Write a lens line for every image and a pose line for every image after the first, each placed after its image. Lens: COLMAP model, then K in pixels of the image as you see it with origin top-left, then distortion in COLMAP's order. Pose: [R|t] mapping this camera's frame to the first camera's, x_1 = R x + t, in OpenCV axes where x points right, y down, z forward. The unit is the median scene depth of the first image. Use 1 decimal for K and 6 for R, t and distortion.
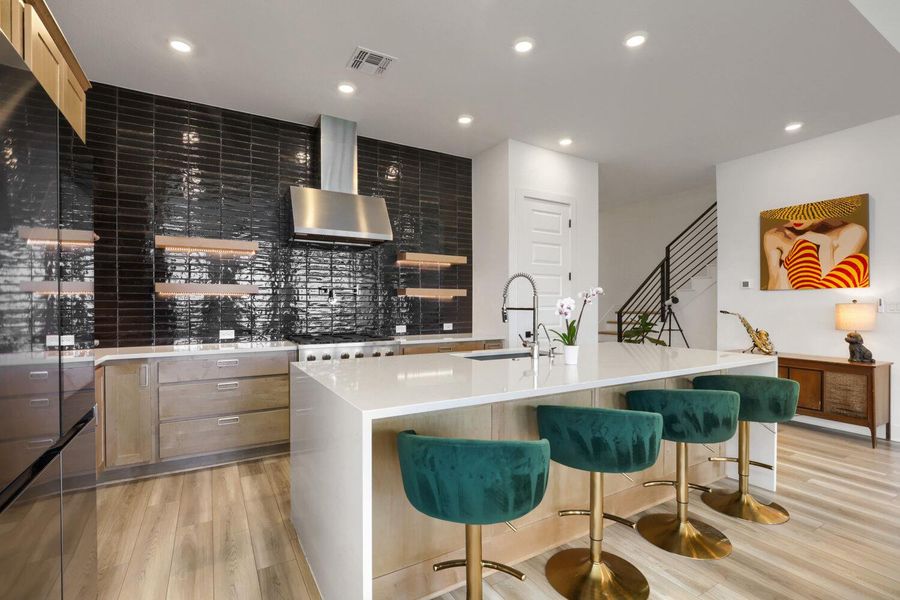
lens RADIAL K [[413.8, 0, 454.4], [0, 413.8, 305.7], [0, 0, 1]] dist [-0.013250, -0.000031]
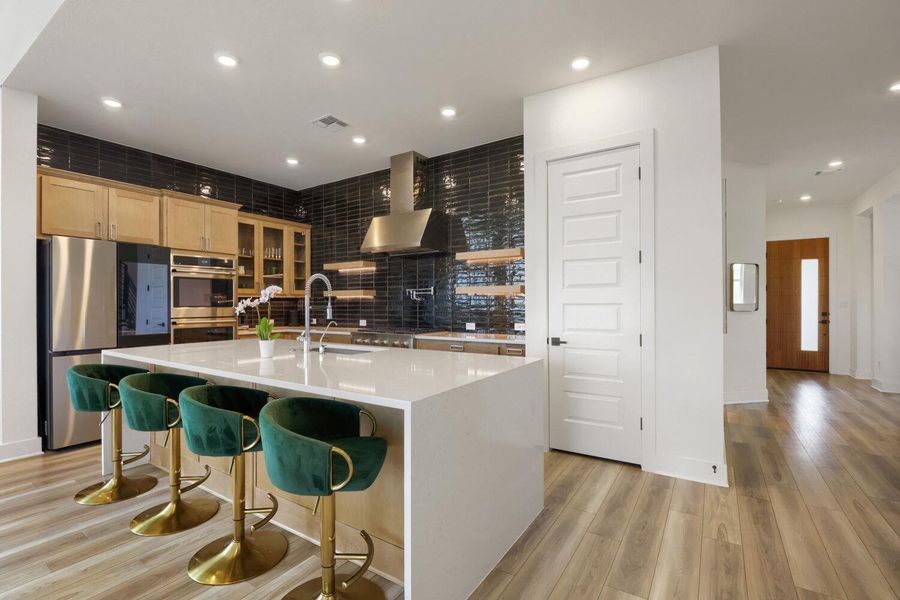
lens RADIAL K [[413.8, 0, 451.4], [0, 413.8, 304.5], [0, 0, 1]] dist [-0.013250, -0.000031]
pose [[0.434863, -0.000500, -0.900497, 0.763697], [0.003856, 0.999992, 0.001307, 0.000191], [0.900489, -0.004041, 0.434861, 0.494156]]
